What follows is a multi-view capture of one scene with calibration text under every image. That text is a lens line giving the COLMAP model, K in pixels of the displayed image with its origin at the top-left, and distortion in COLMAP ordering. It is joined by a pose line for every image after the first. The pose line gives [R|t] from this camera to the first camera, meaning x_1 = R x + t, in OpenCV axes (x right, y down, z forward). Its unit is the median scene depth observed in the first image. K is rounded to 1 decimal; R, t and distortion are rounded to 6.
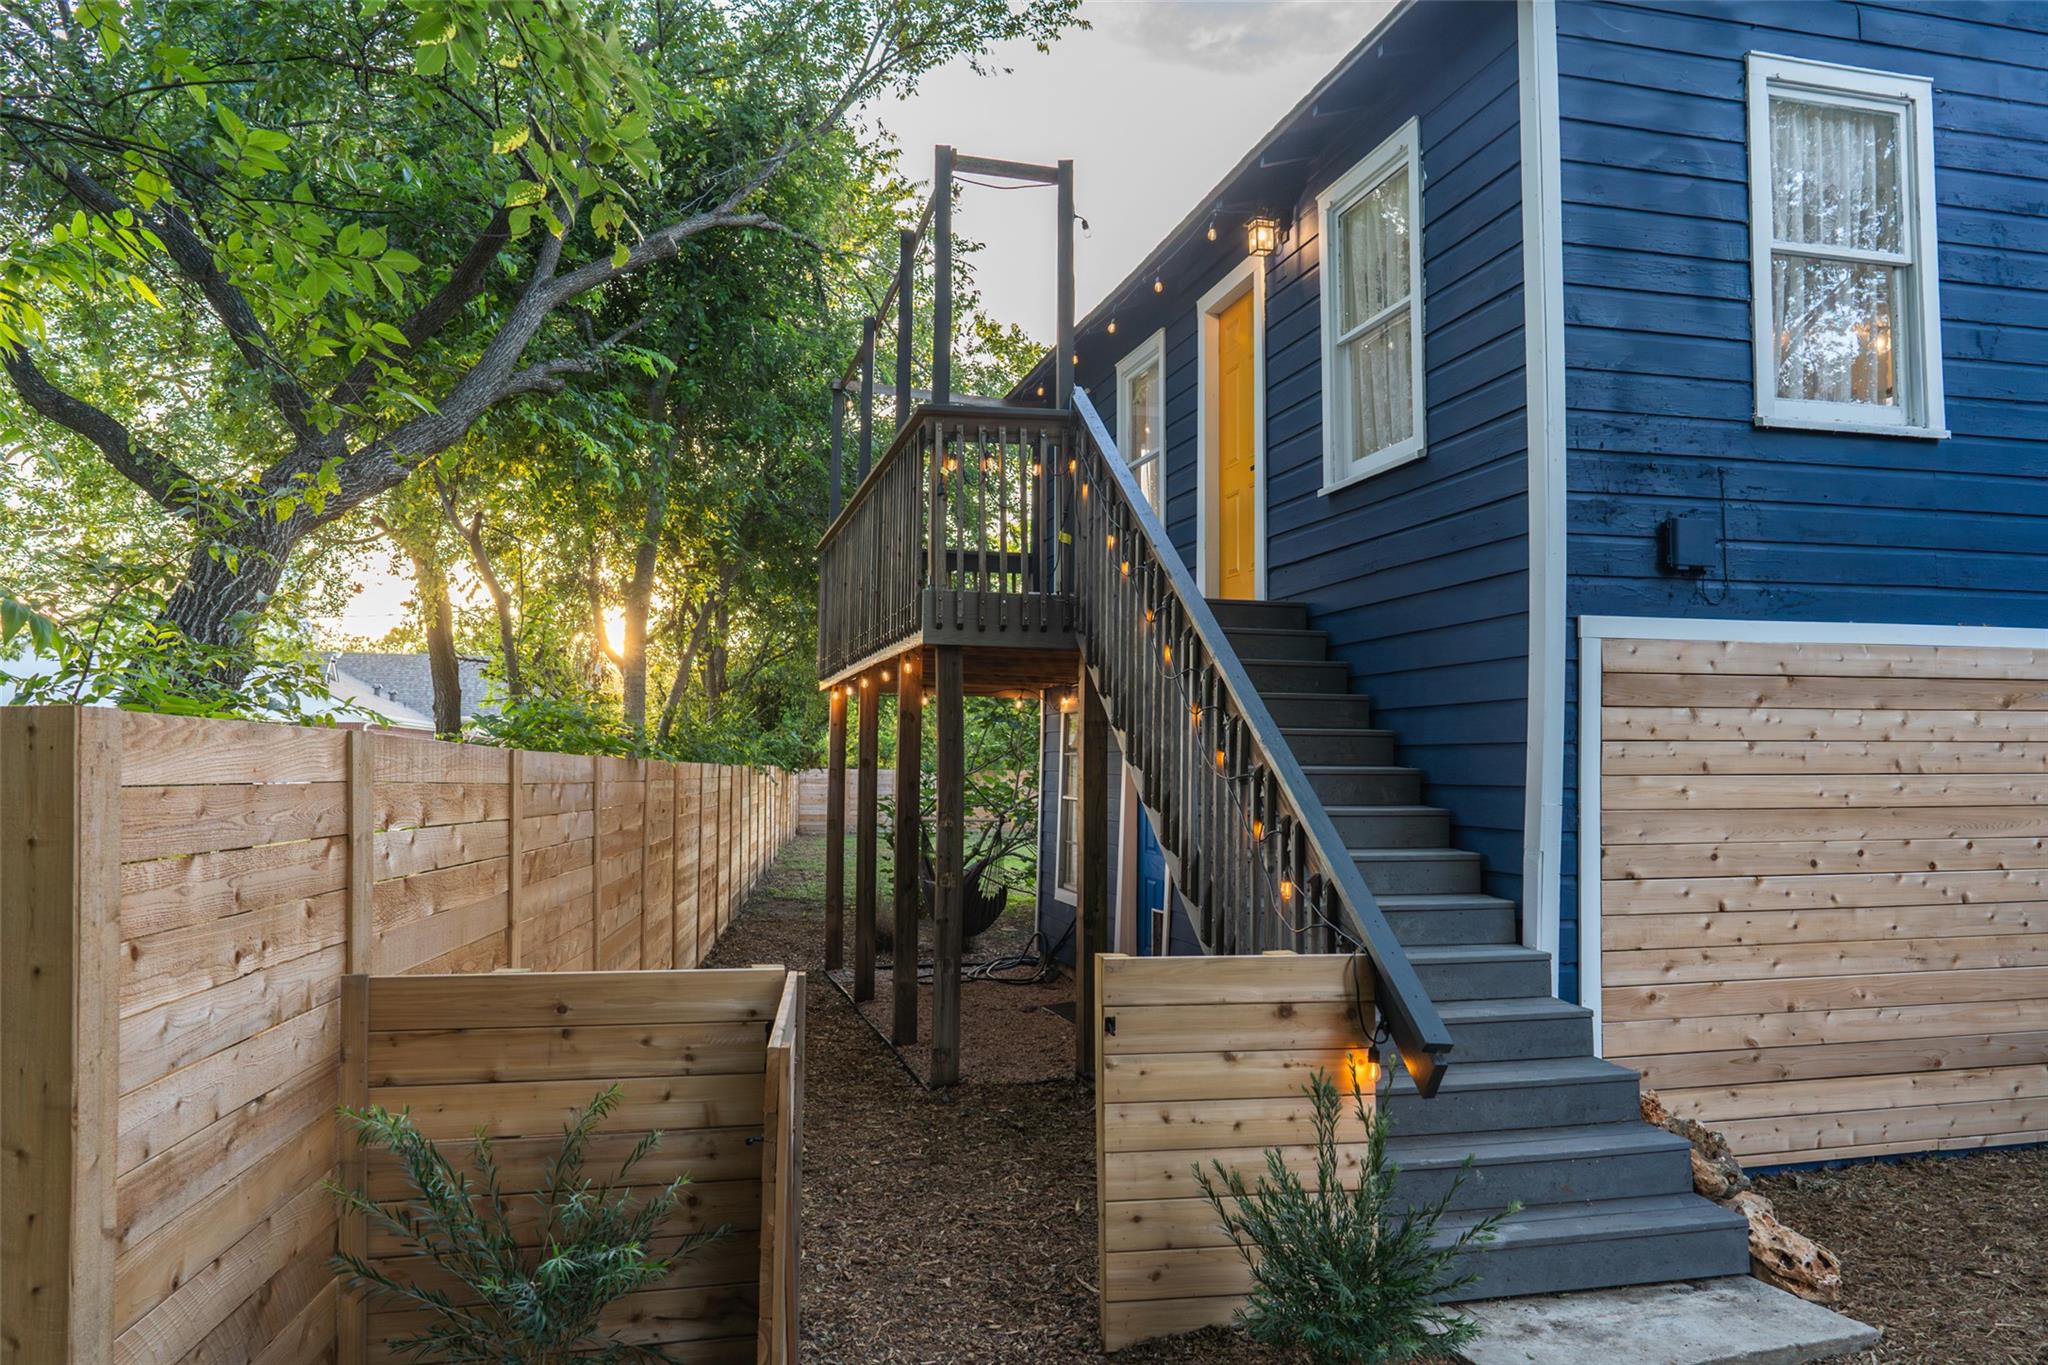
lens RADIAL K [[1380.1, 0, 1024.0], [0, 1380.1, 682.5], [0, 0, 1]] dist [0.006820, 0.004412]
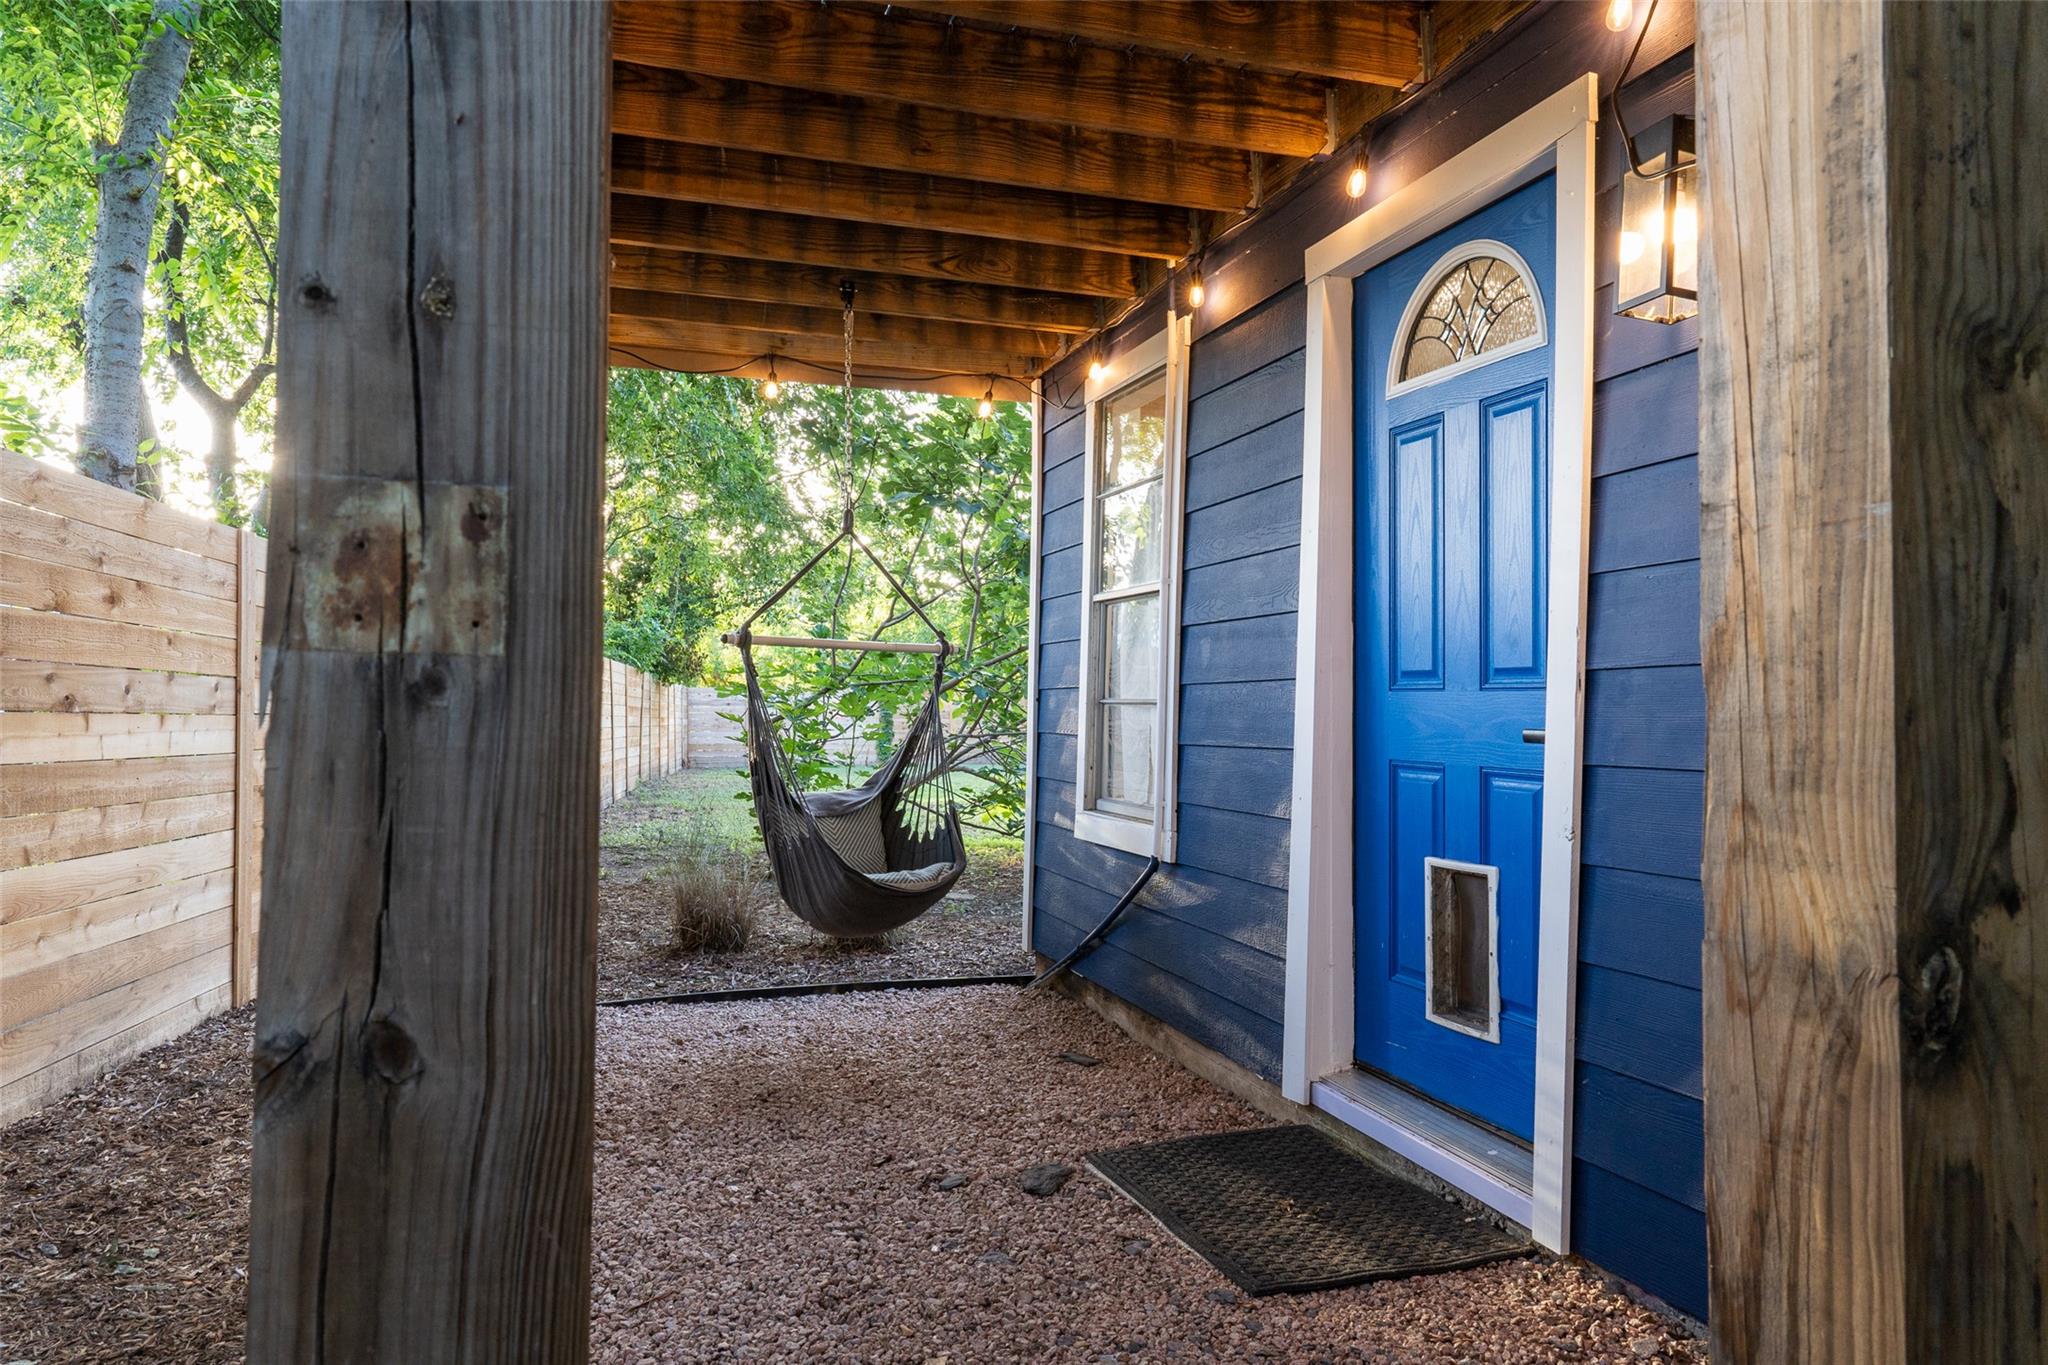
lens RADIAL K [[1363.1, 0, 1024.0], [0, 1363.1, 682.5], [0, 0, 1]] dist [-0.028556, 0.001527]
pose [[0.998858, -0.004164, 0.047587, -0.026688], [0.002431, 0.999334, 0.036403, 0.185906], [-0.047707, -0.036246, 0.998204, 1.163657]]
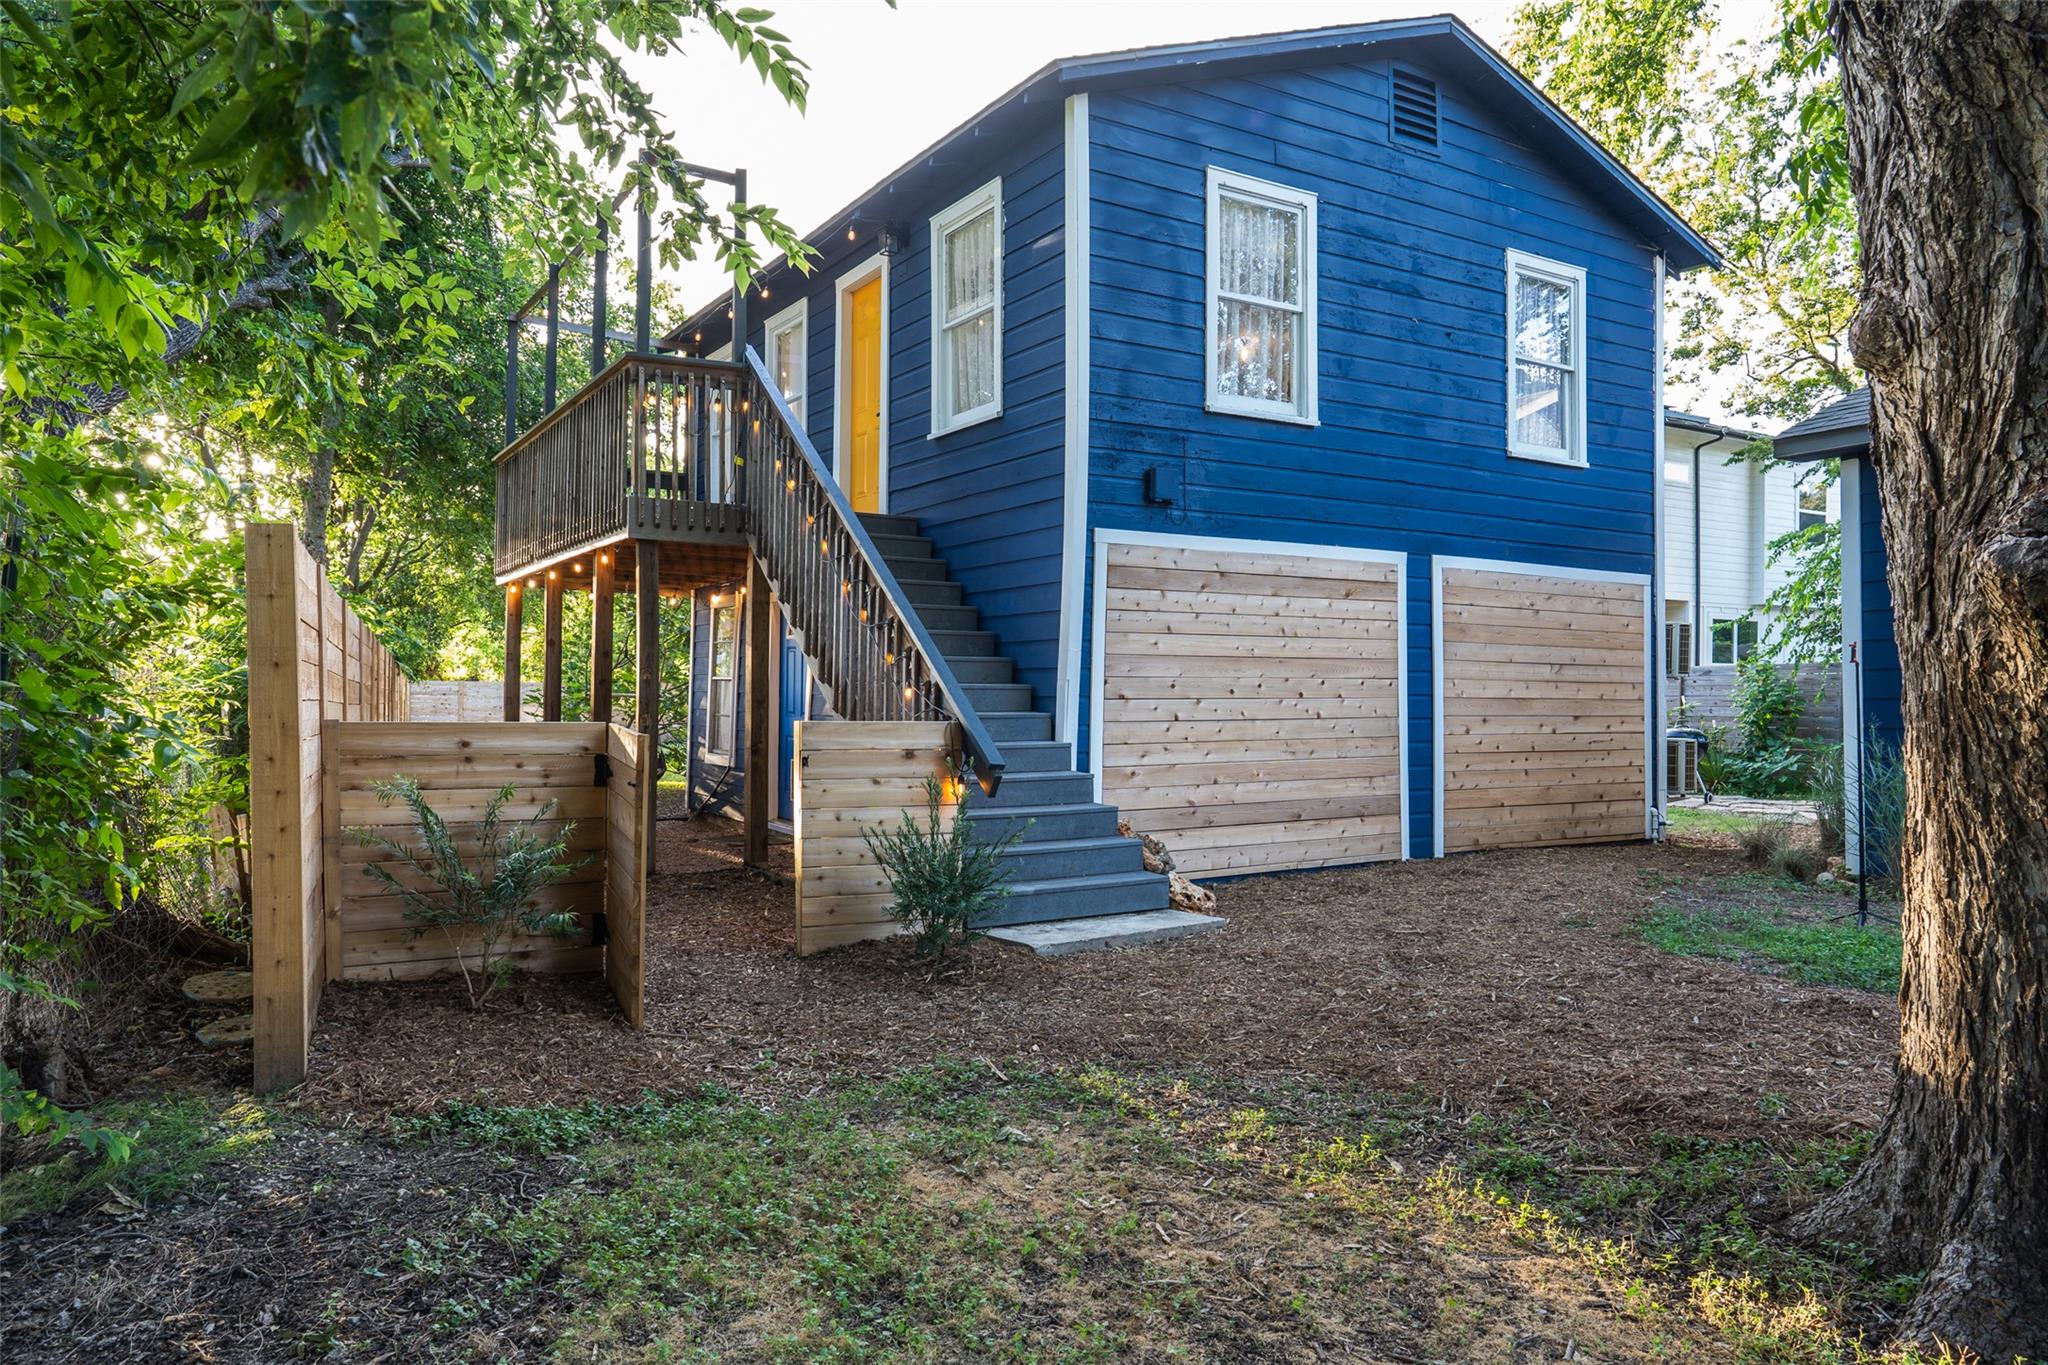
lens RADIAL K [[1363.1, 0, 1024.0], [0, 1363.1, 682.5], [0, 0, 1]] dist [-0.028556, 0.001527]
pose [[0.957783, 0.003374, 0.287474, -0.104974], [-0.017951, 0.998682, 0.048084, 0.049610], [-0.286932, -0.051214, 0.956581, -0.420351]]
